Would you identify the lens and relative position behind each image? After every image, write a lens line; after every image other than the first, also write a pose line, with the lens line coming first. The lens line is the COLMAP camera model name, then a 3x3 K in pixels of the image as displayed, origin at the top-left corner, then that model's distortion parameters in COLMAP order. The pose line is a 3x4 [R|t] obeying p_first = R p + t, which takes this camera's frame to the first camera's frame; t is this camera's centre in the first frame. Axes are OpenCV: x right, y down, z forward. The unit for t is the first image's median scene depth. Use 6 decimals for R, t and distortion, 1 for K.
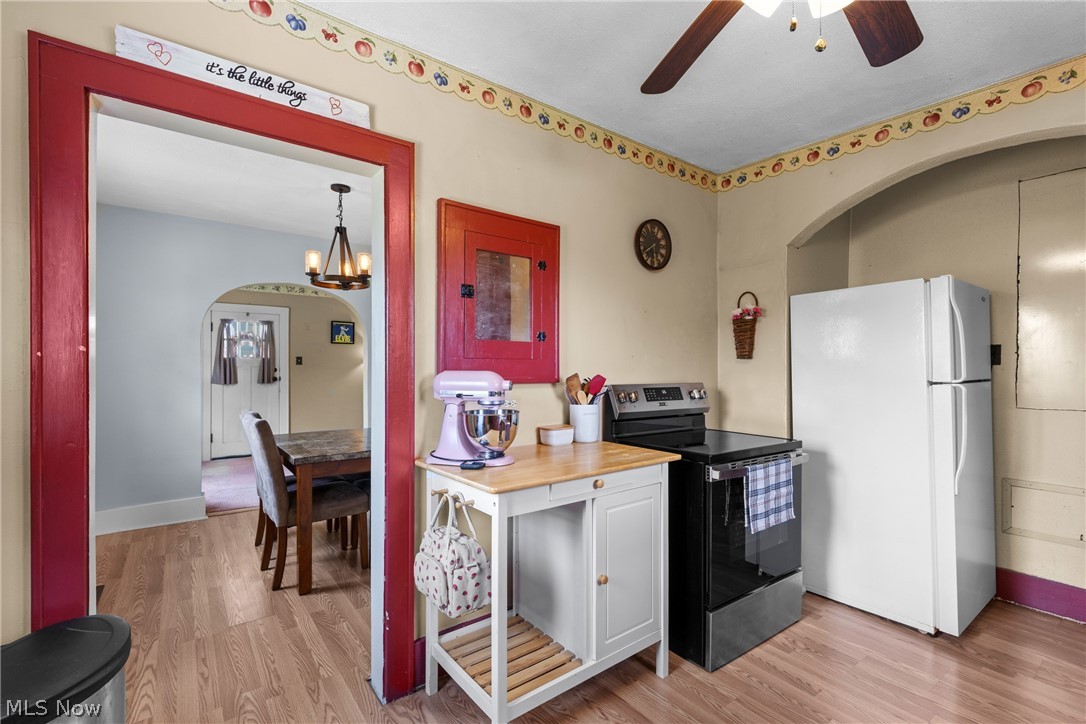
lens RADIAL K [[487.4, 0, 539.6], [0, 487.4, 361.4], [0, 0, 1]] dist [0.003731, 0.000168]
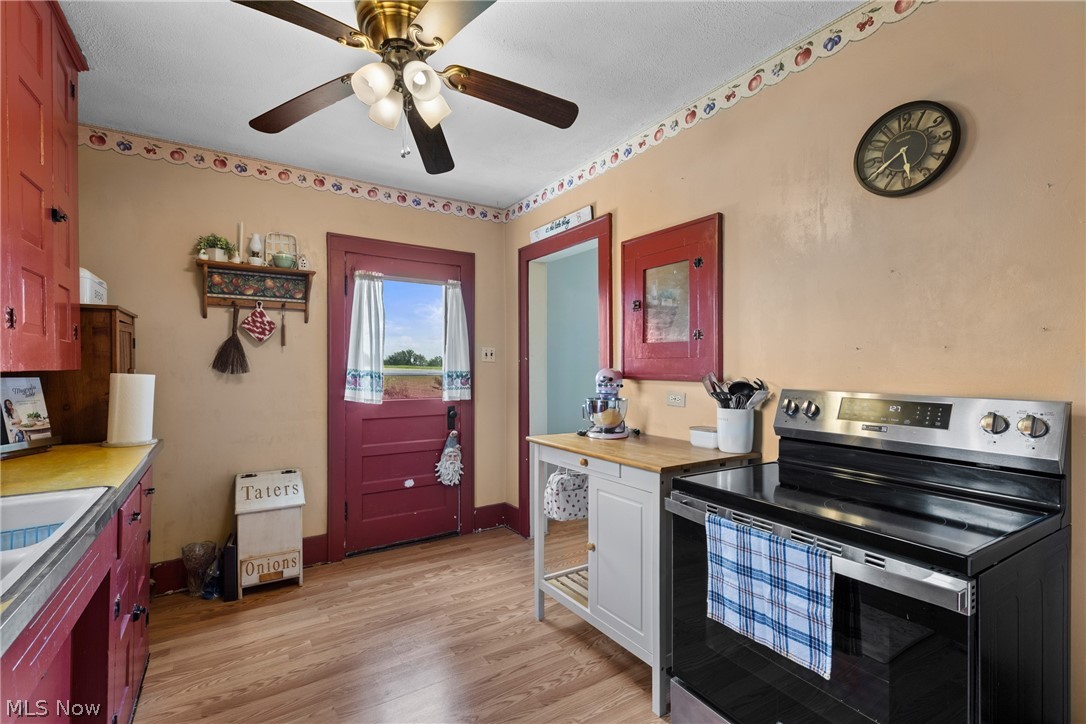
lens RADIAL K [[487.4, 0, 542.6], [0, 487.4, 365.9], [0, 0, 1]] dist [0.003731, 0.000168]
pose [[-0.074885, -0.004954, -0.997180, 1.035432], [0.005510, 0.999970, -0.005382, 0.016454], [0.997177, -0.005898, -0.074855, 0.772710]]
